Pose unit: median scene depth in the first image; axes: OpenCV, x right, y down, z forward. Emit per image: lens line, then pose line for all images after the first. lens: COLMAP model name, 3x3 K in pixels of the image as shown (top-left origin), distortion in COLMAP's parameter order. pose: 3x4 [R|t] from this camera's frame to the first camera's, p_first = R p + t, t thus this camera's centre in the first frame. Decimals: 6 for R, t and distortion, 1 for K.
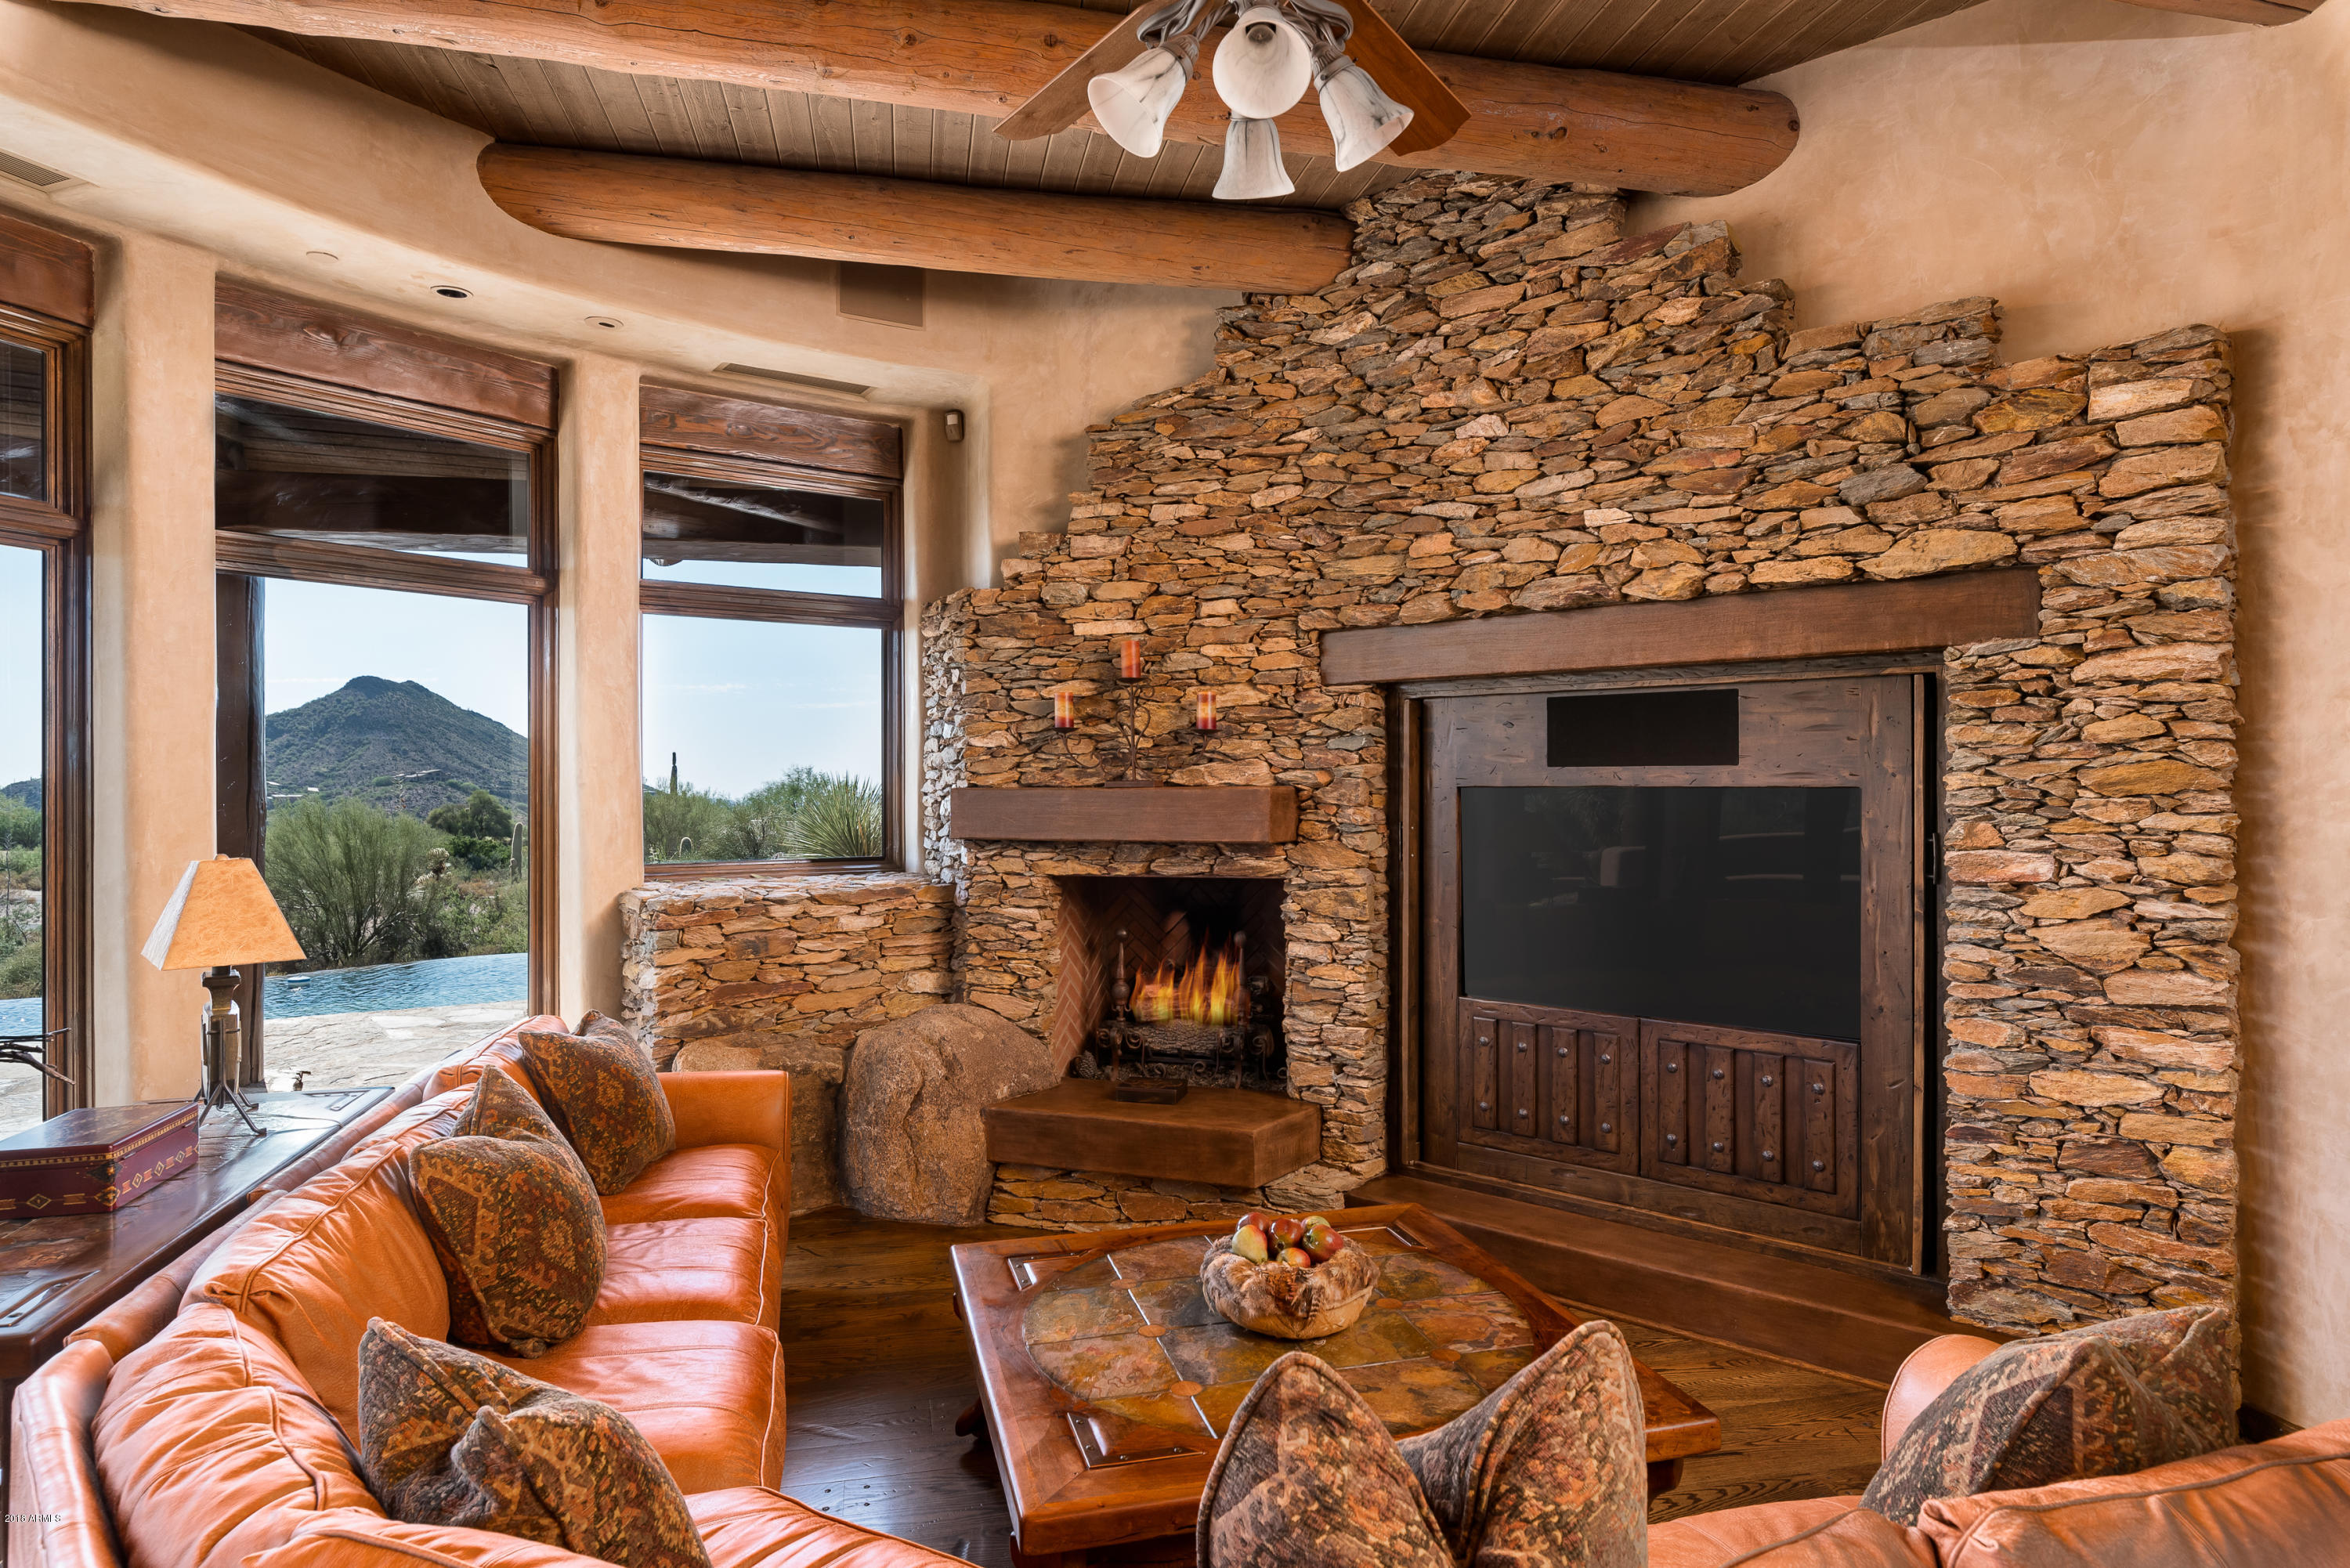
lens RADIAL K [[1338.2, 0, 1172.1], [0, 1338.2, 774.7], [0, 0, 1]] dist [-0.000956, 0.000289]
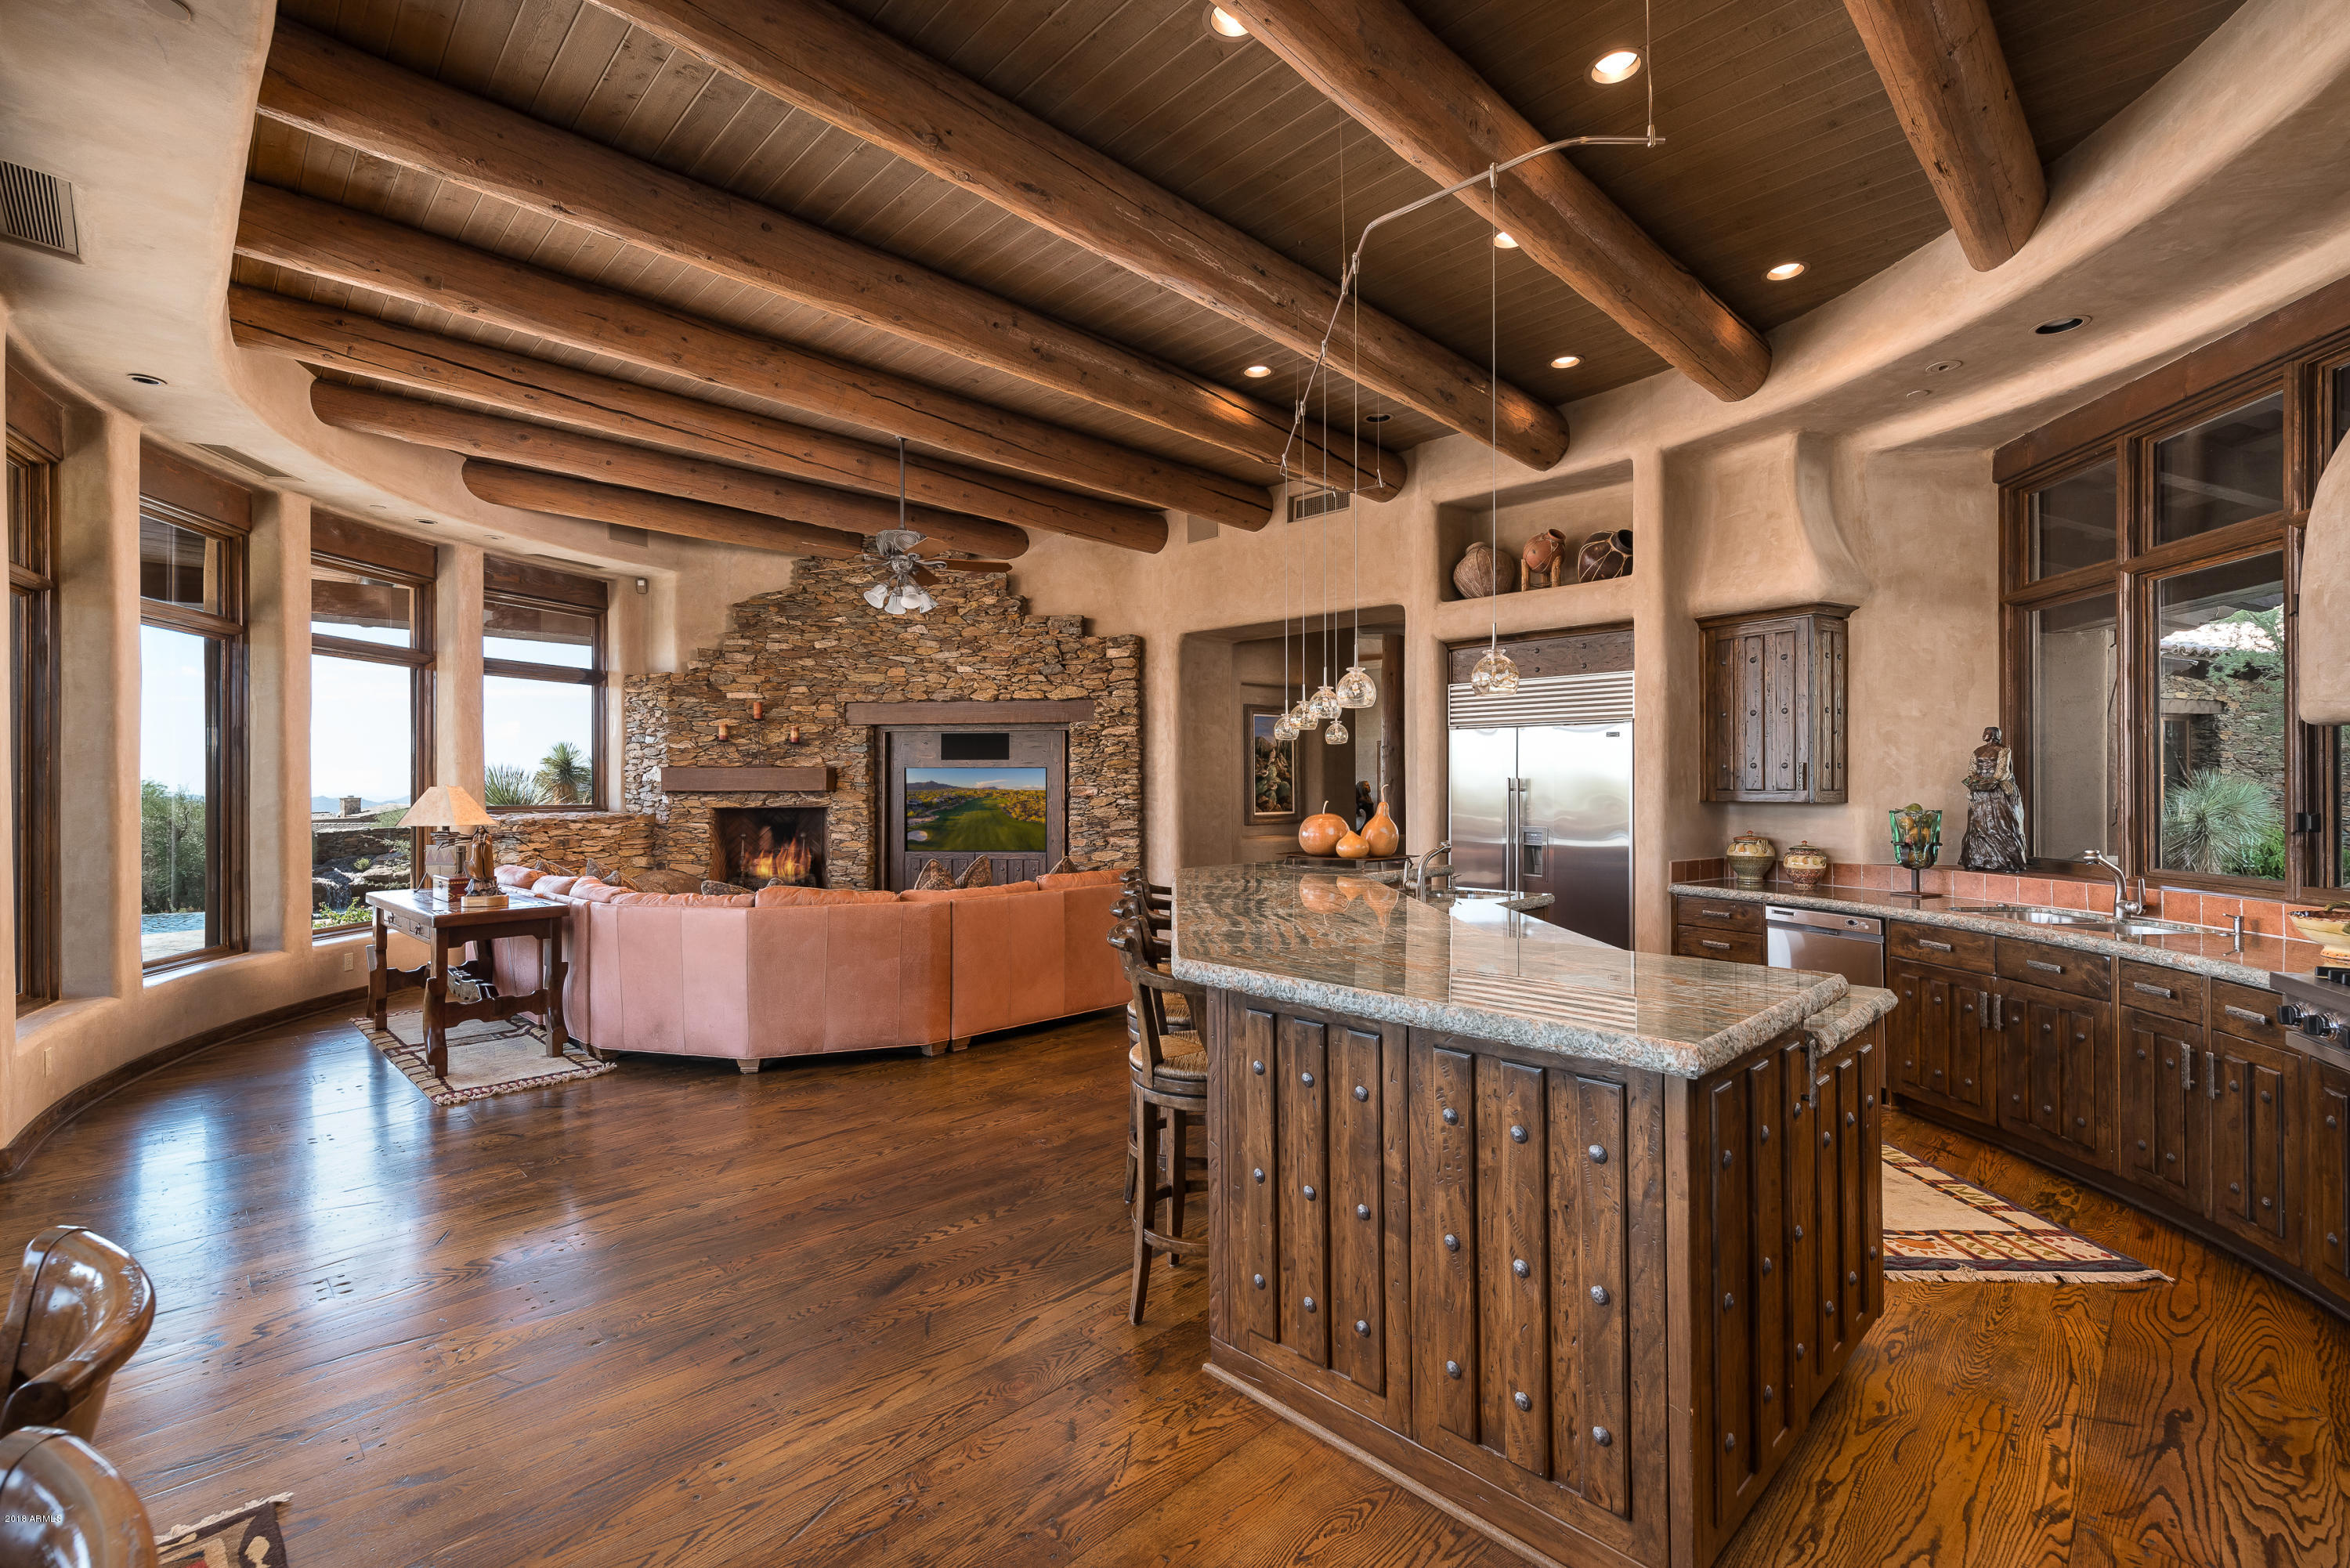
lens RADIAL K [[1020.2, 0, 1168.3], [0, 1020.2, 779.9], [0, 0, 1]] dist [-0.001644, -0.000046]
pose [[0.851293, 0.004782, 0.524669, -0.357218], [-0.004785, 0.999988, -0.001349, 0.030952], [-0.524669, -0.001362, 0.851305, -0.859561]]
